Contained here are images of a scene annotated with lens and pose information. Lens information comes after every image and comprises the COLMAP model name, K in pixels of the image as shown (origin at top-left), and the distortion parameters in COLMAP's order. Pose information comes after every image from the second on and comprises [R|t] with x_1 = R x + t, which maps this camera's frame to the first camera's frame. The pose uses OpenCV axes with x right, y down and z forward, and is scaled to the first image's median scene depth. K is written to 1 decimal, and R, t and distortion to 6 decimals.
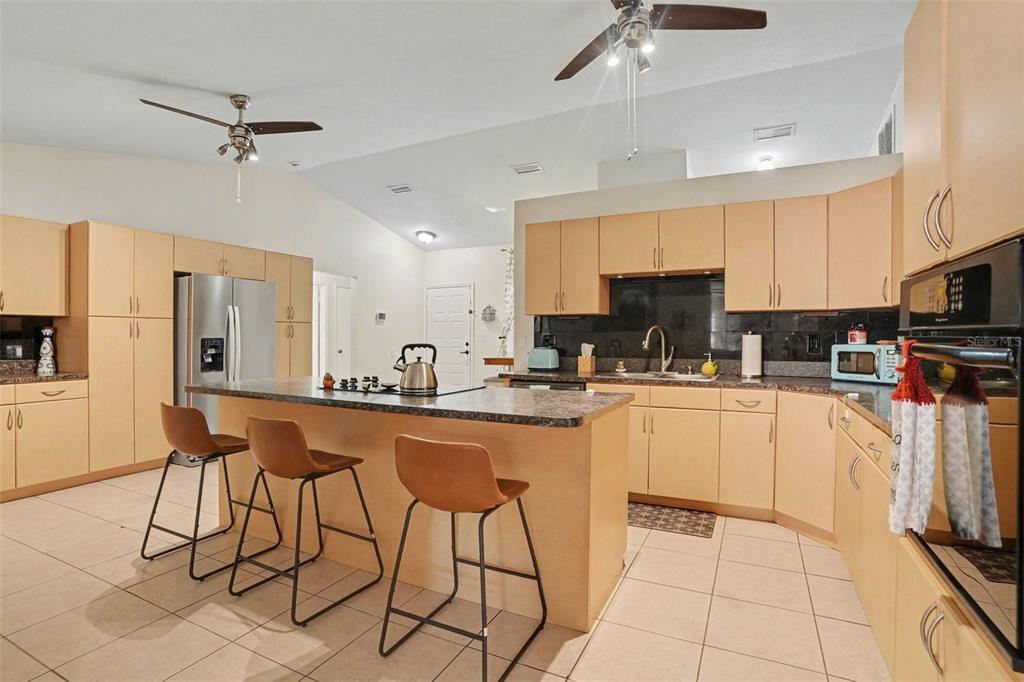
lens RADIAL K [[488.3, 0, 505.2], [0, 488.3, 334.4], [0, 0, 1]] dist [-0.064836, 0.027469]
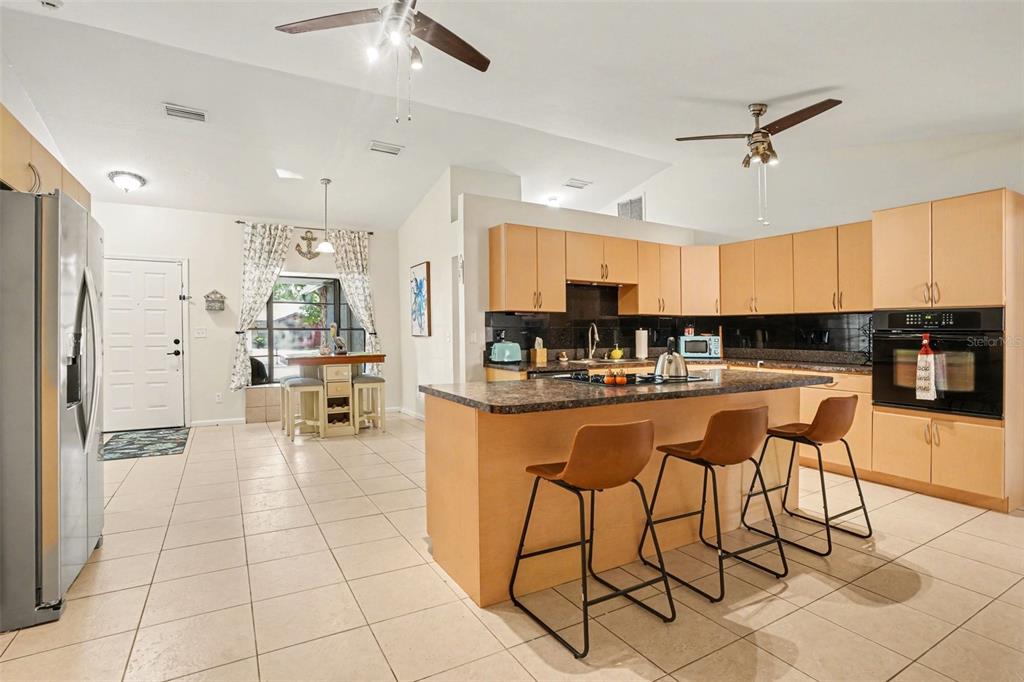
lens RADIAL K [[488.3, 0, 505.2], [0, 488.3, 334.4], [0, 0, 1]] dist [-0.064836, 0.027469]
pose [[0.557025, -0.004651, 0.830483, -0.834667], [-0.003736, 0.999960, 0.008105, 0.003085], [-0.830487, -0.007617, 0.556986, 0.429945]]
